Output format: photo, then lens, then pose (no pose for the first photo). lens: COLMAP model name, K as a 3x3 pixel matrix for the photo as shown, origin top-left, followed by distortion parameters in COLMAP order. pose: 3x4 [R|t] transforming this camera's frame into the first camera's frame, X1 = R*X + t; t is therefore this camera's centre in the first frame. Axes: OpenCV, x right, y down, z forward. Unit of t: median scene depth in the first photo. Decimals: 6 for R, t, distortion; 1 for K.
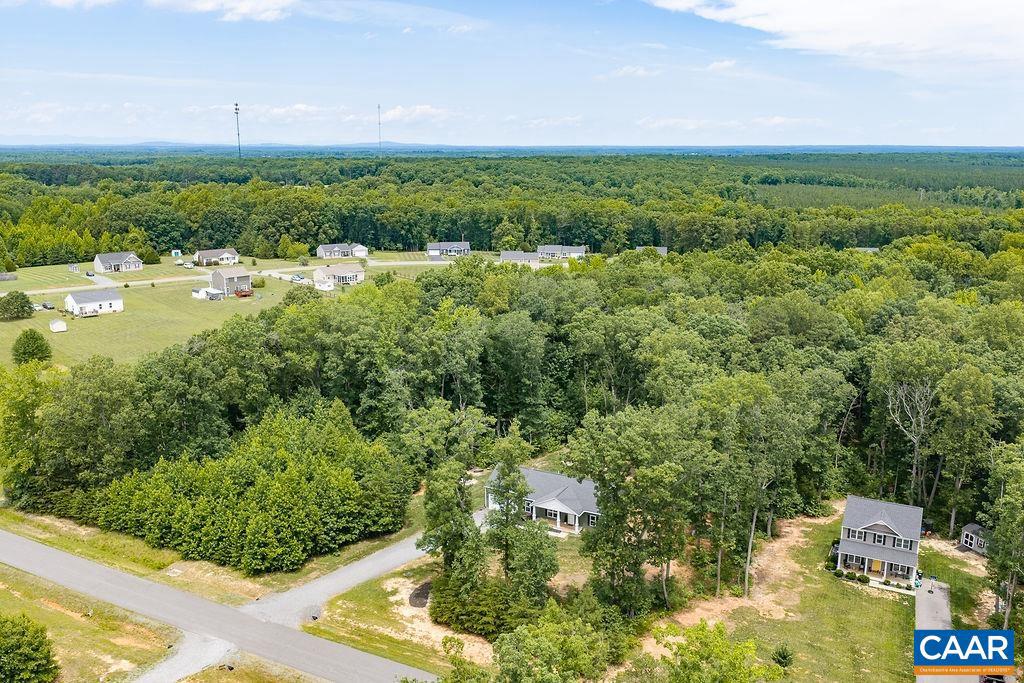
lens RADIAL K [[844.9, 0, 512.0], [0, 844.9, 341.5], [0, 0, 1]] dist [0.040438, -0.096835]
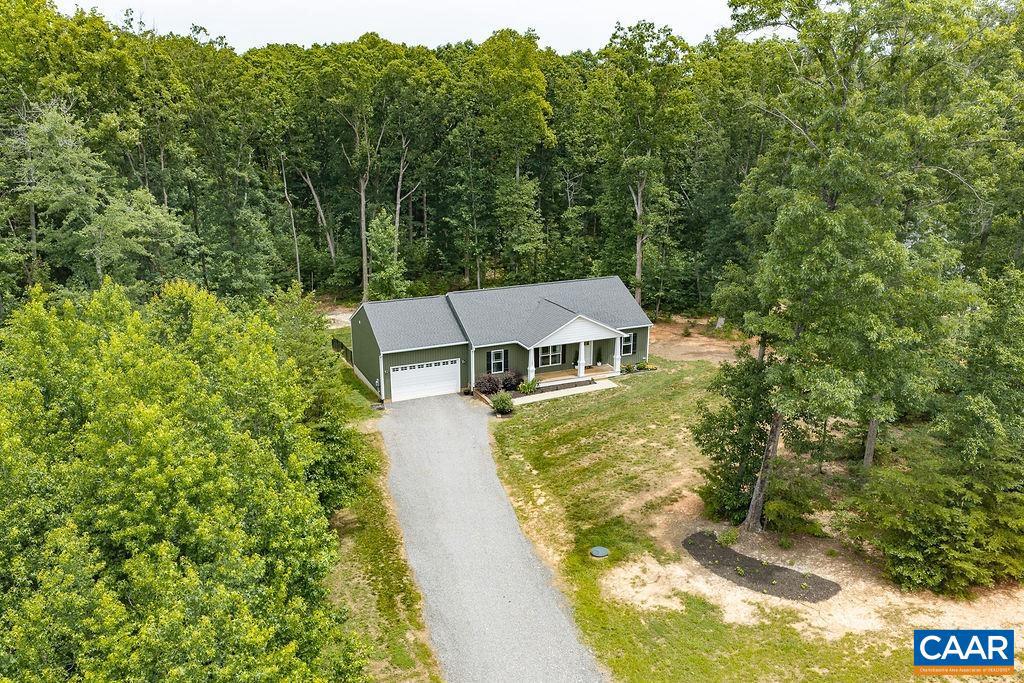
lens RADIAL K [[844.9, 0, 512.0], [0, 844.9, 341.5], [0, 0, 1]] dist [0.040438, -0.096835]
pose [[0.629579, -0.217579, 0.745849, -0.338741], [0.172024, 0.975197, 0.139277, 0.128647], [-0.757653, 0.040618, 0.651392, 0.733356]]
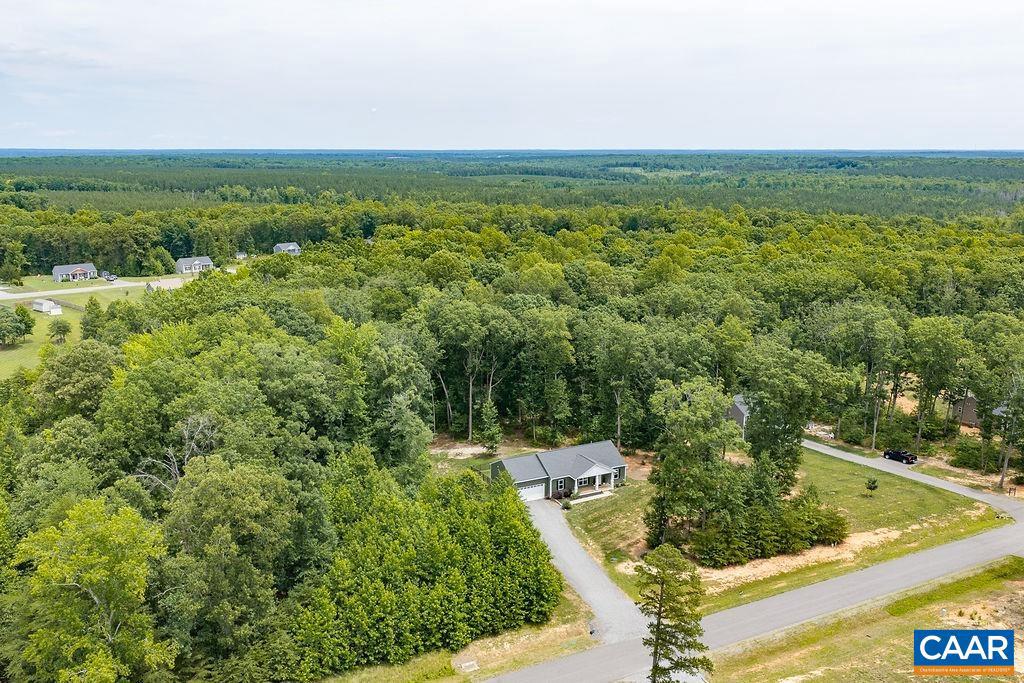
lens RADIAL K [[844.9, 0, 512.0], [0, 844.9, 341.5], [0, 0, 1]] dist [0.040438, -0.096835]
pose [[0.597732, -0.178192, 0.781642, -0.874436], [0.180611, 0.979852, 0.085263, -0.090590], [-0.781086, 0.090209, 0.617873, 0.391706]]
